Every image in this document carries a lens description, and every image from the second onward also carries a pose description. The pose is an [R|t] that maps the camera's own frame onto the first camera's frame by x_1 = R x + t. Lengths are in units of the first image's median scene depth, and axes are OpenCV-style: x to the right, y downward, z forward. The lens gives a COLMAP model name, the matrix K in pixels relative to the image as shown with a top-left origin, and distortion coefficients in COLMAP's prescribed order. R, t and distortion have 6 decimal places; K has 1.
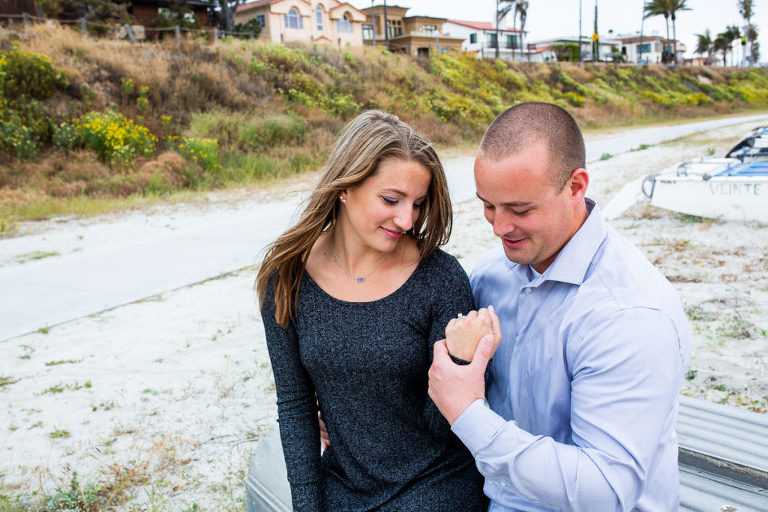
lens RADIAL K [[751.8, 0, 384.0], [0, 751.8, 256.0], [0, 0, 1]] dist [-0.056416, 0.097538]
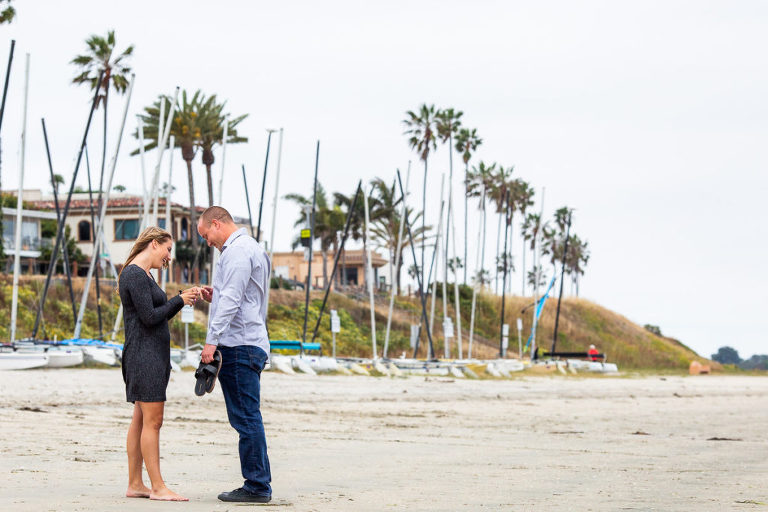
lens RADIAL K [[3322.0, 0, 384.0], [0, 3322.0, 256.0], [0, 0, 1]] dist [0.054597, 5.849863]
pose [[0.940158, 0.064540, 0.334570, -0.220991], [0.015106, 0.973037, -0.230152, 0.271309], [-0.340403, 0.221434, 0.913834, -1.228517]]
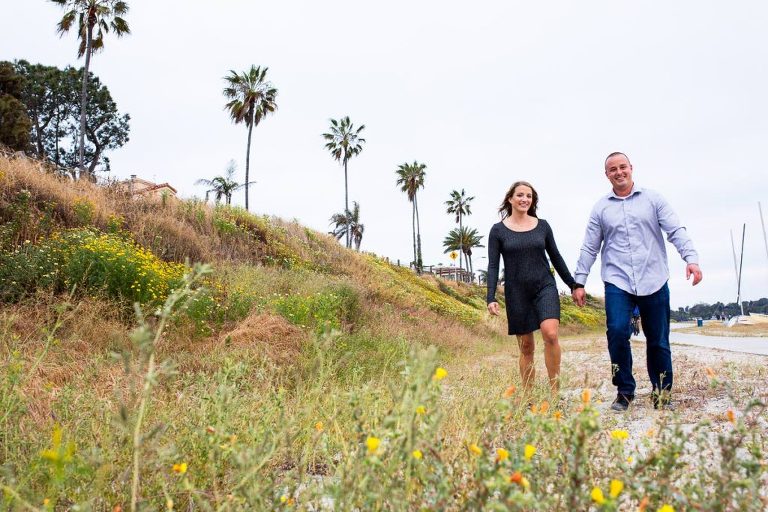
lens RADIAL K [[751.8, 0, 384.0], [0, 751.8, 256.0], [0, 0, 1]] dist [-0.056416, 0.097538]
pose [[0.950678, 0.043829, 0.307066, -0.103694], [0.051984, 0.953452, -0.297031, -0.008103], [-0.305791, 0.298344, 0.904148, 0.138551]]
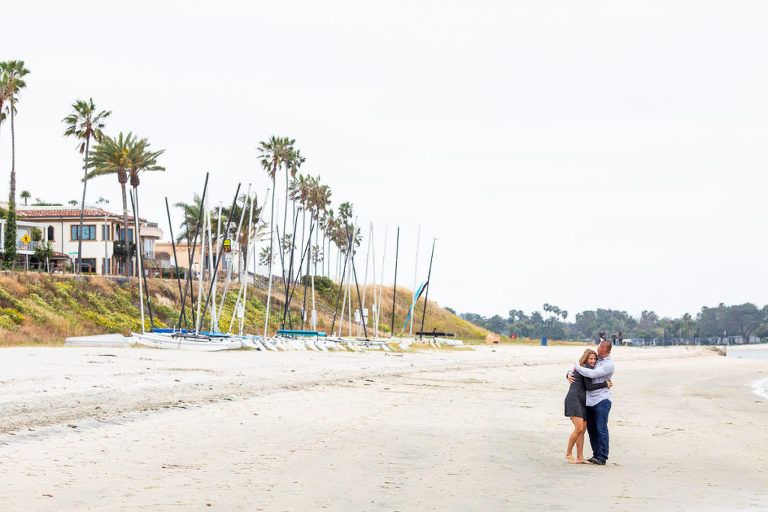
lens RADIAL K [[2963.3, 0, 384.0], [0, 2963.3, 256.0], [0, 0, 1]] dist [0.307174, -0.612062]
pose [[0.905800, 0.075582, 0.416910, -0.677536], [0.018151, 0.976136, -0.216399, 0.406520], [-0.423317, 0.203582, 0.882812, -1.910983]]
